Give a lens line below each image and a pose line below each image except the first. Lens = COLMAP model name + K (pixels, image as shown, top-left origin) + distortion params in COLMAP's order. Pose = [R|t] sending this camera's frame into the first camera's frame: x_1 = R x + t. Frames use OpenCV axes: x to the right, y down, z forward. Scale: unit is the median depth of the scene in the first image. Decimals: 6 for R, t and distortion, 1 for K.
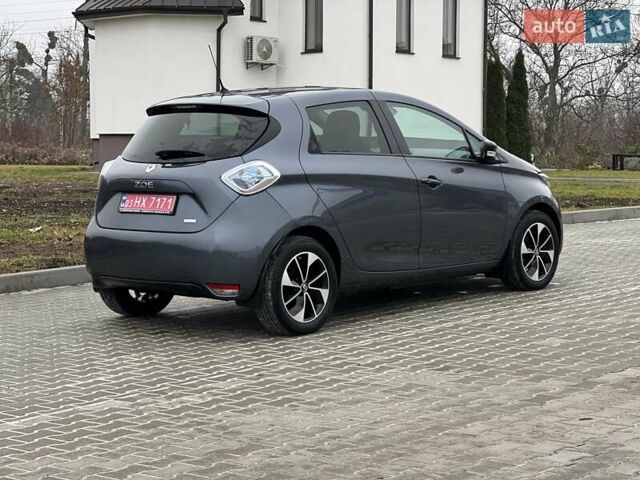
lens RADIAL K [[1414.3, 0, 318.8], [0, 1414.3, 221.6], [0, 0, 1]] dist [-0.055862, 4.602220]
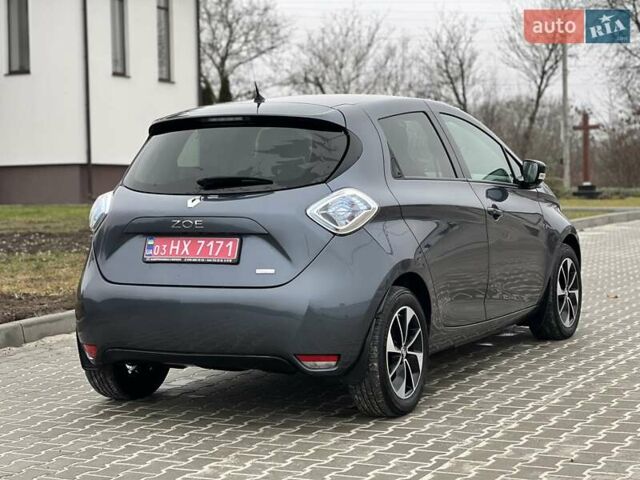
lens RADIAL K [[1414.3, 0, 318.8], [0, 1414.3, 221.6], [0, 0, 1]] dist [-0.055862, 4.602220]
pose [[0.964415, -0.023418, 0.263354, -0.250778], [0.029103, 0.999420, -0.017707, -0.012140], [-0.262787, 0.024741, 0.964537, 0.267022]]
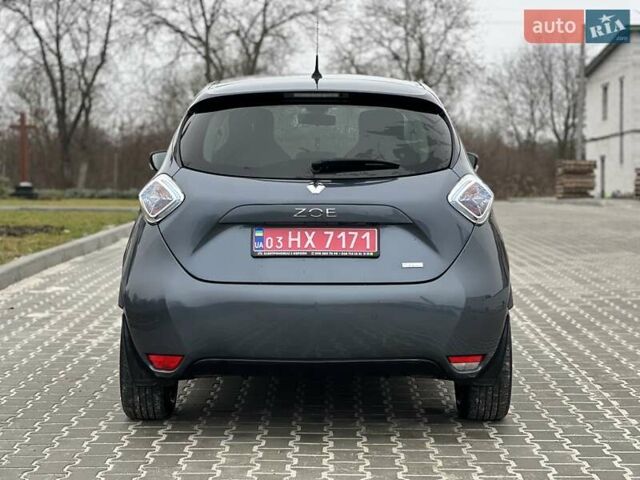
lens RADIAL K [[1414.3, 0, 318.8], [0, 1414.3, 221.6], [0, 0, 1]] dist [-0.055862, 4.602220]
pose [[0.739027, -0.021029, 0.673348, -0.554855], [0.033277, 0.999432, -0.005309, -0.018334], [-0.672854, 0.026331, 0.739307, 0.518473]]
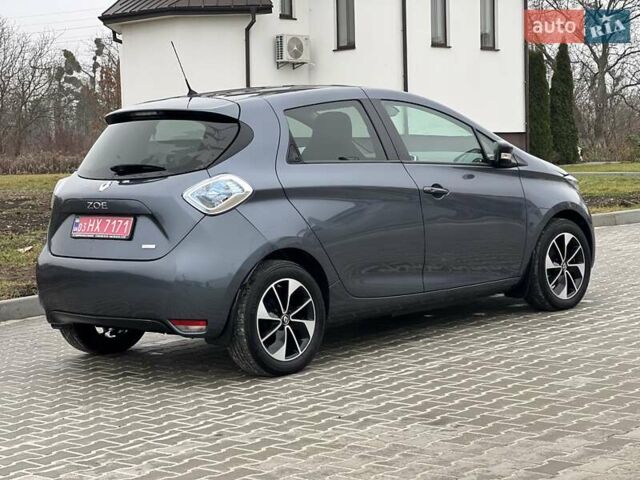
lens RADIAL K [[1414.3, 0, 318.8], [0, 1414.3, 221.6], [0, 0, 1]] dist [-0.055862, 4.602220]
pose [[0.998911, -0.027656, -0.037568, 0.043264], [0.027691, 0.999616, 0.000401, -0.012678], [0.037543, -0.001441, 0.999294, 0.142086]]
